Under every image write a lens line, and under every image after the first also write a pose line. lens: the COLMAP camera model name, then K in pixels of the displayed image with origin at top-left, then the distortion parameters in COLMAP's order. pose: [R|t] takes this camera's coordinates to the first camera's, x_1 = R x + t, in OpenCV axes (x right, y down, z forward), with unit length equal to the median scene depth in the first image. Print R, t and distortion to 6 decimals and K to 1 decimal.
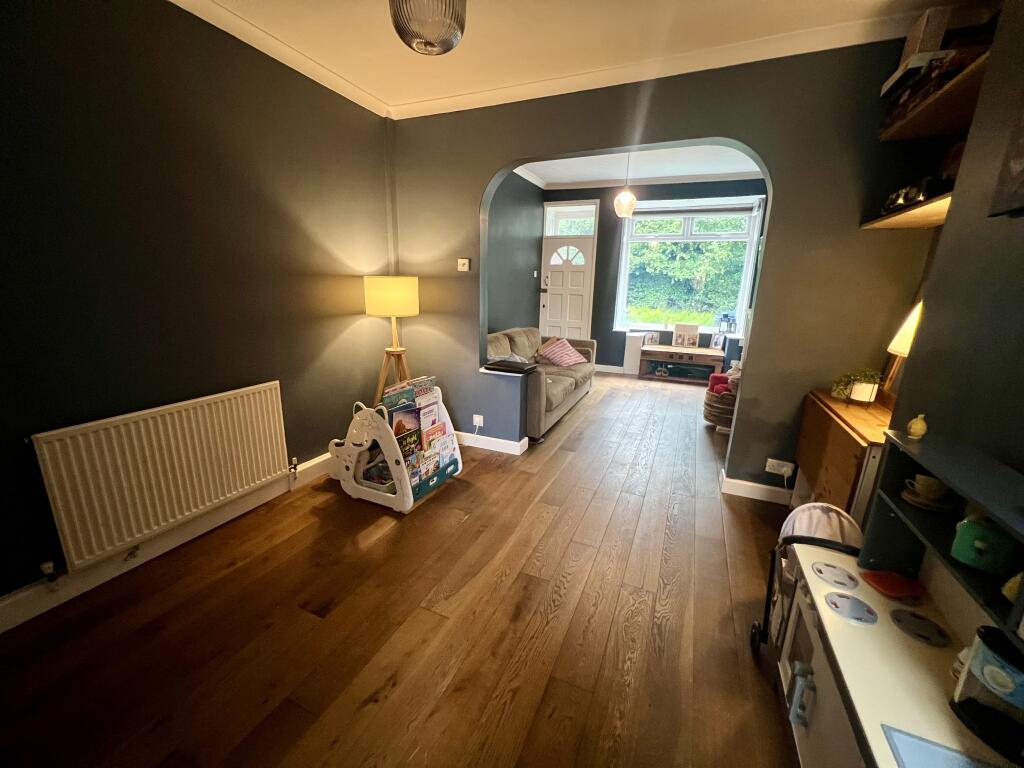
lens RADIAL K [[413.0, 0, 511.9], [0, 413.0, 384.2], [0, 0, 1]] dist [0.003112, 0.000075]
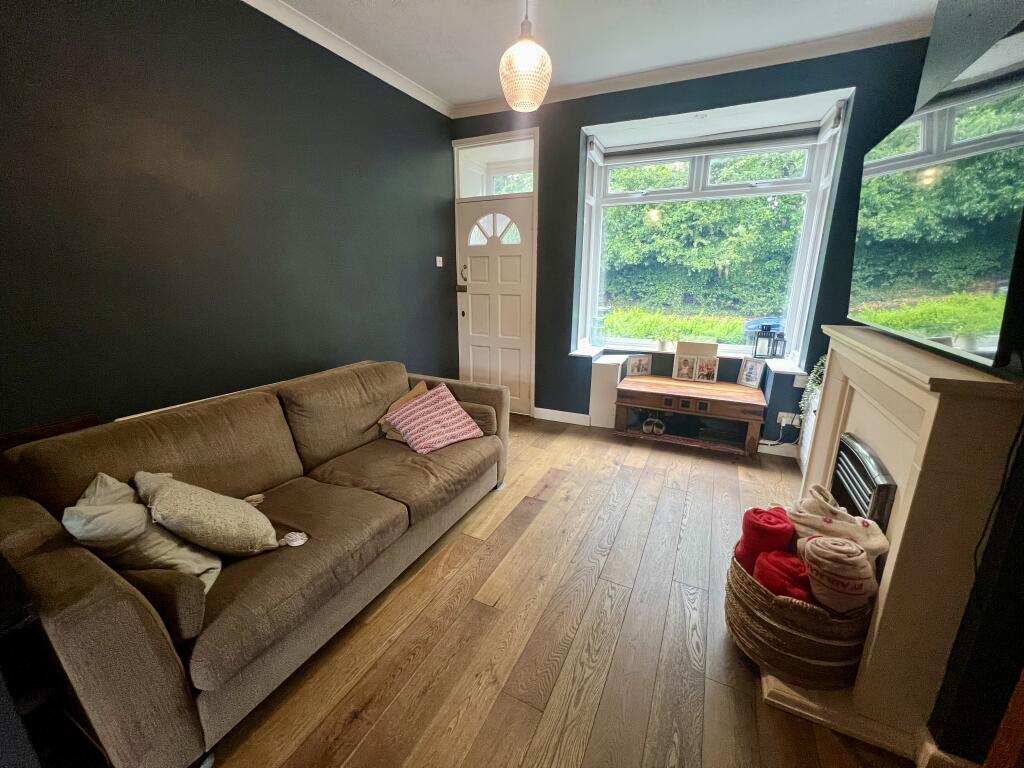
lens RADIAL K [[413.0, 0, 512.2], [0, 413.0, 384.5], [0, 0, 1]] dist [0.003112, 0.000075]
pose [[0.998904, -0.006991, -0.046283, 0.187090], [0.007476, 0.999919, 0.010323, -0.092777], [0.046207, -0.010657, 0.998875, 0.400263]]
